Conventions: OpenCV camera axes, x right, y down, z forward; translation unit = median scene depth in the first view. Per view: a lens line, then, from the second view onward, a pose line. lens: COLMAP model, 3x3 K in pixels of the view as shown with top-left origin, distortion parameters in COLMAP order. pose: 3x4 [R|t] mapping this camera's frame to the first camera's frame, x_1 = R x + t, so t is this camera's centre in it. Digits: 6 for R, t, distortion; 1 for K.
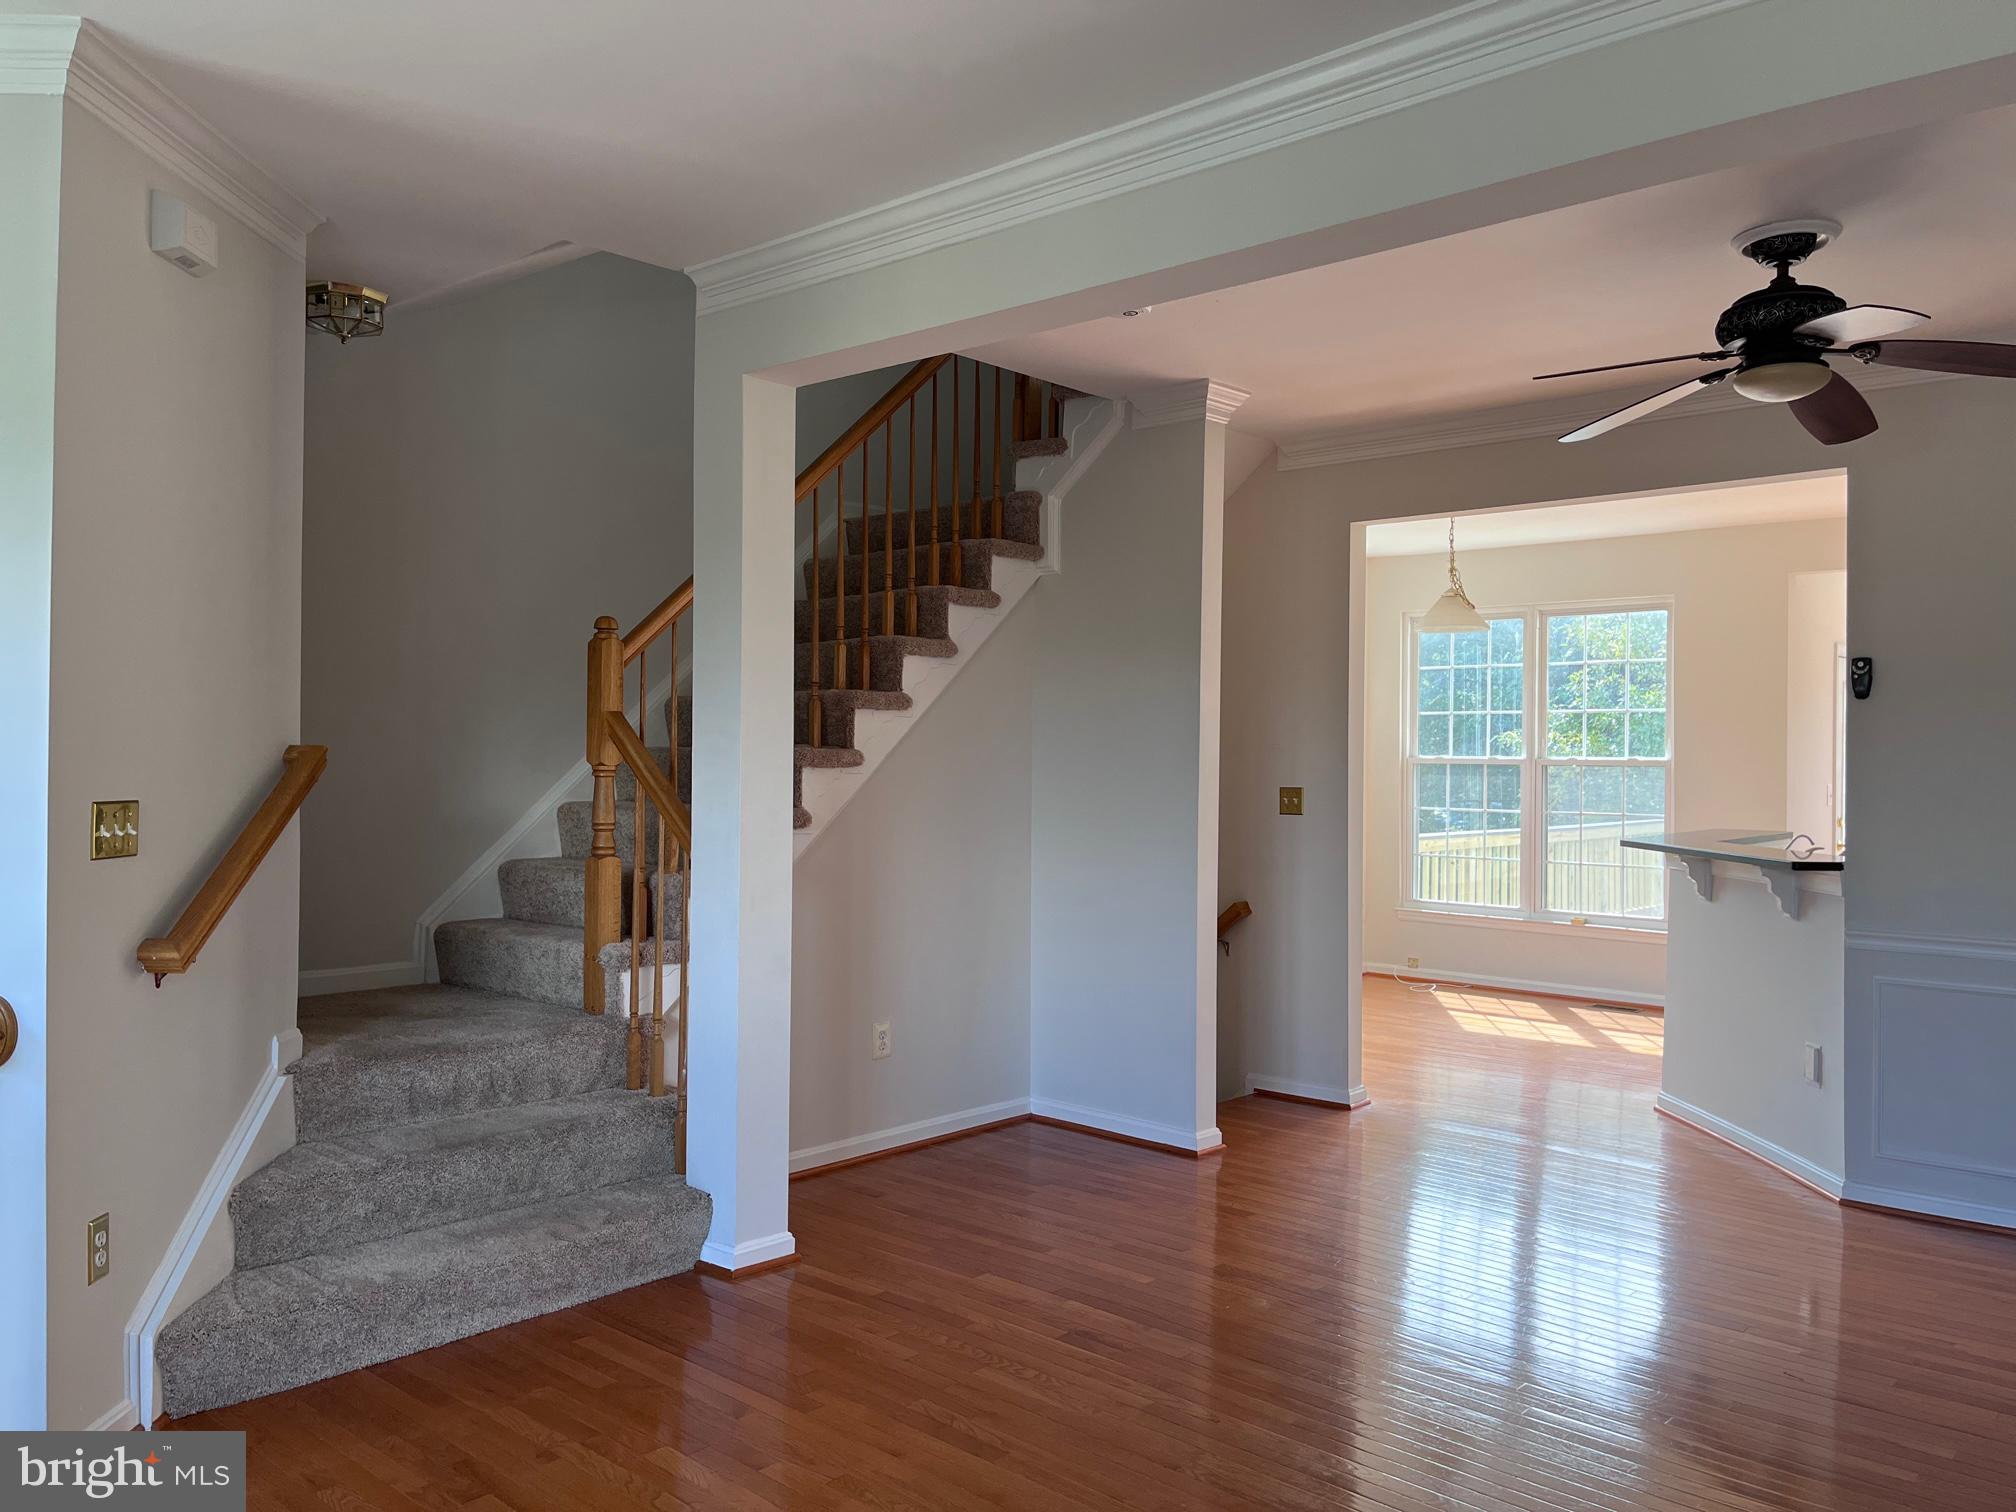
lens RADIAL K [[1517.2, 0, 1015.0], [0, 1517.2, 759.9], [0, 0, 1]] dist [0.015463, 0.007070]
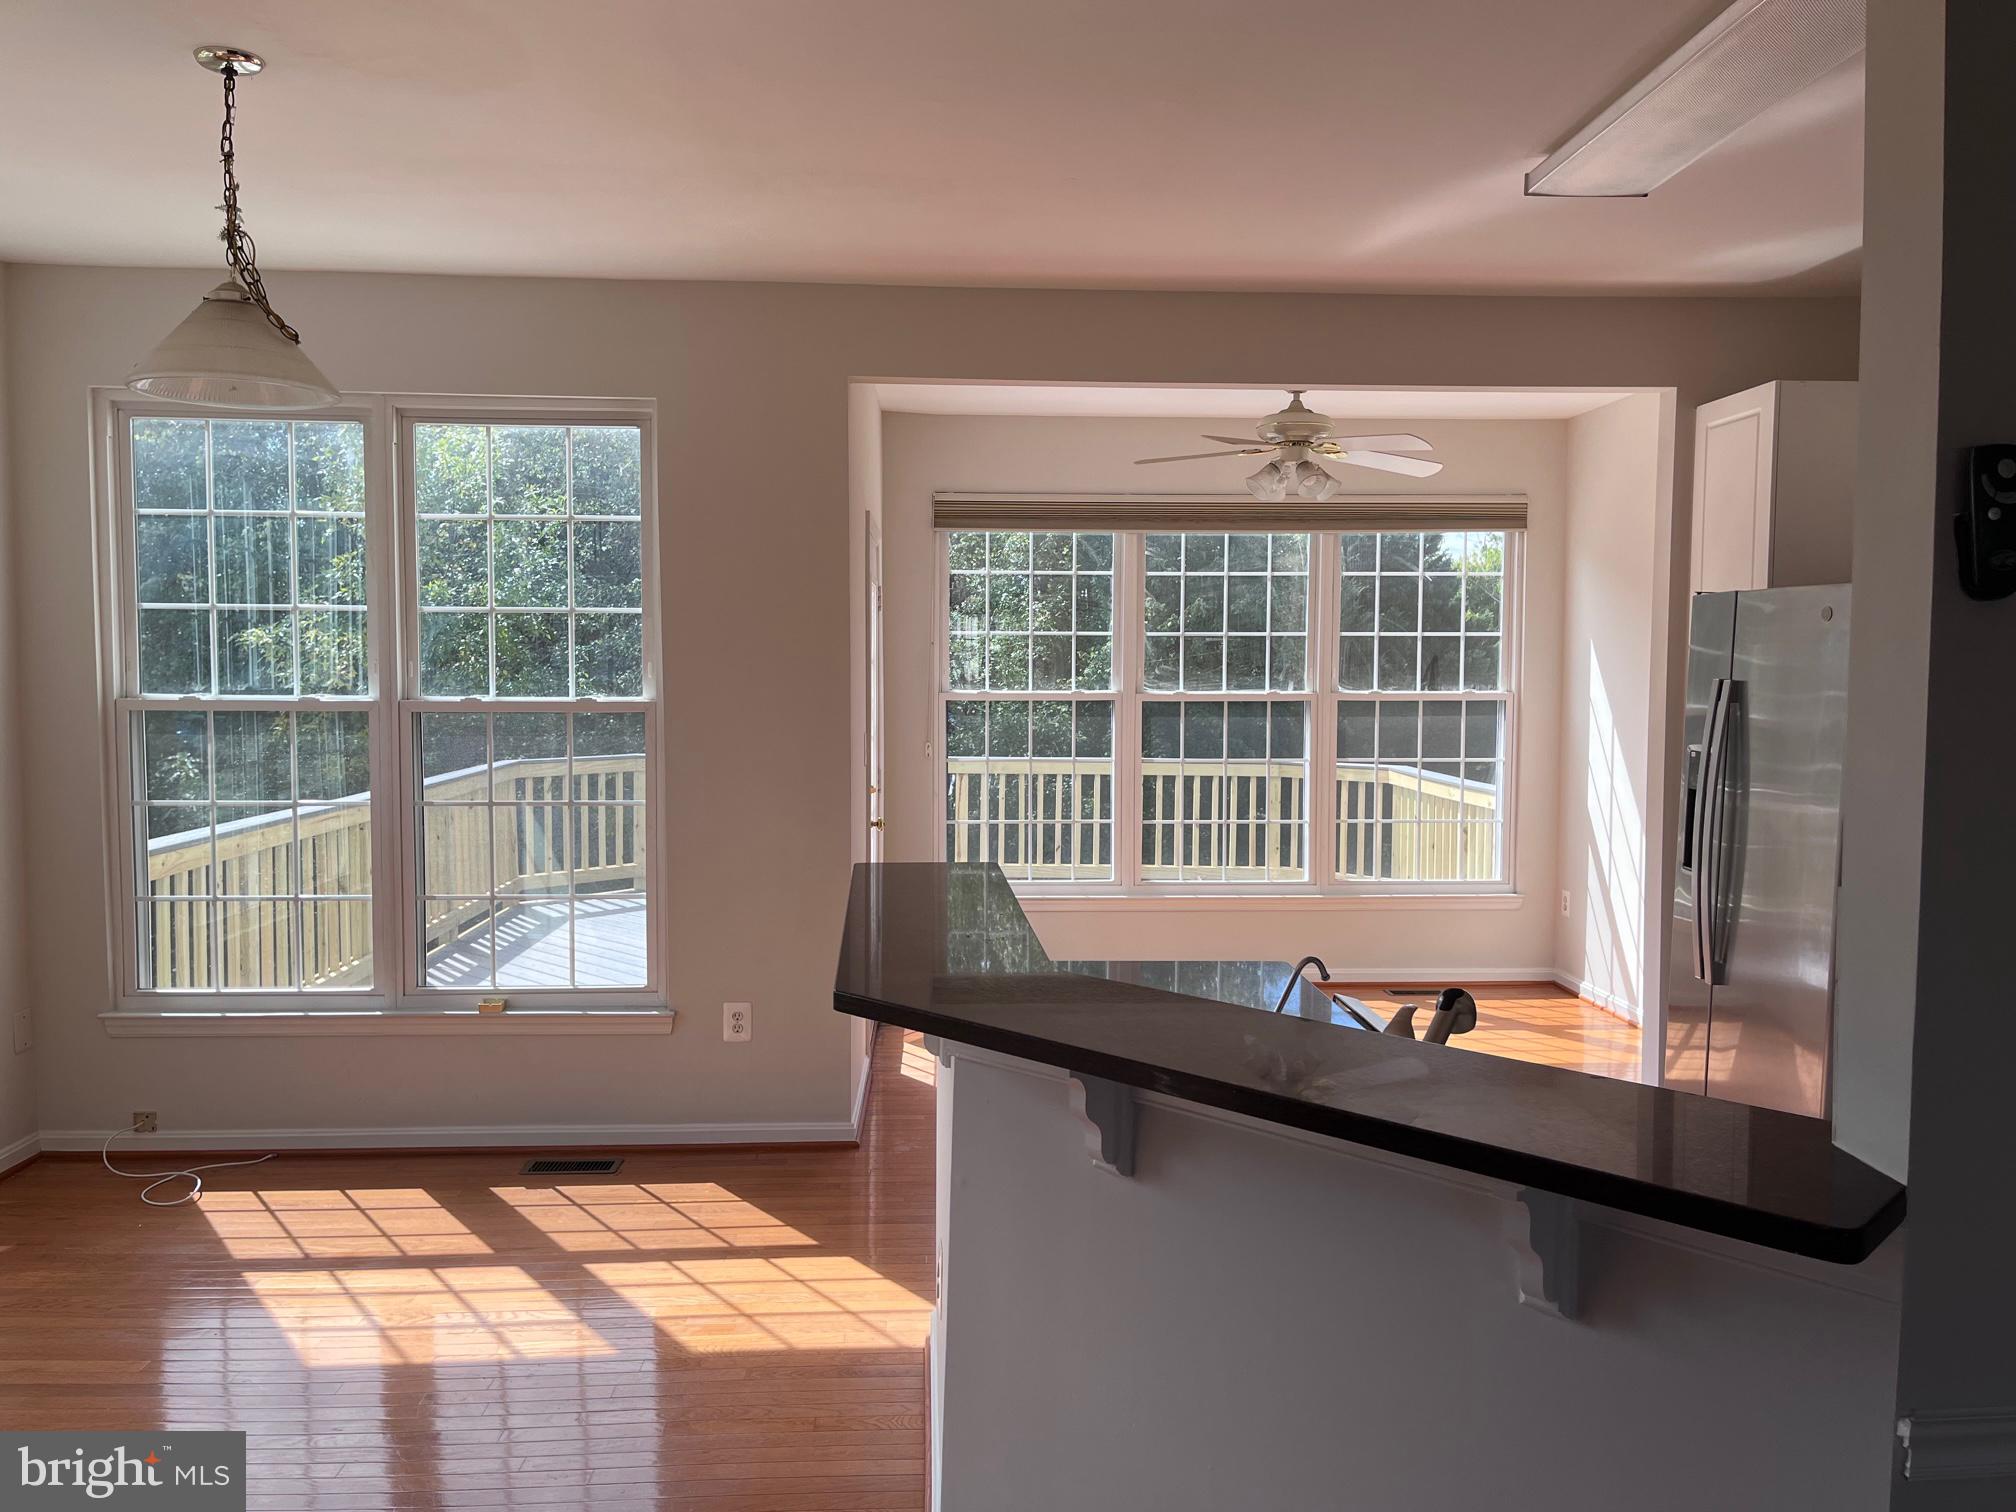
lens RADIAL K [[1517.2, 0, 1019.4], [0, 1517.2, 751.1], [0, 0, 1]] dist [0.015463, 0.007070]
pose [[0.703957, -0.047647, 0.708643, 0.125234], [0.002832, 0.997928, 0.064283, -0.016350], [-0.710237, -0.043246, 0.702633, 0.491437]]
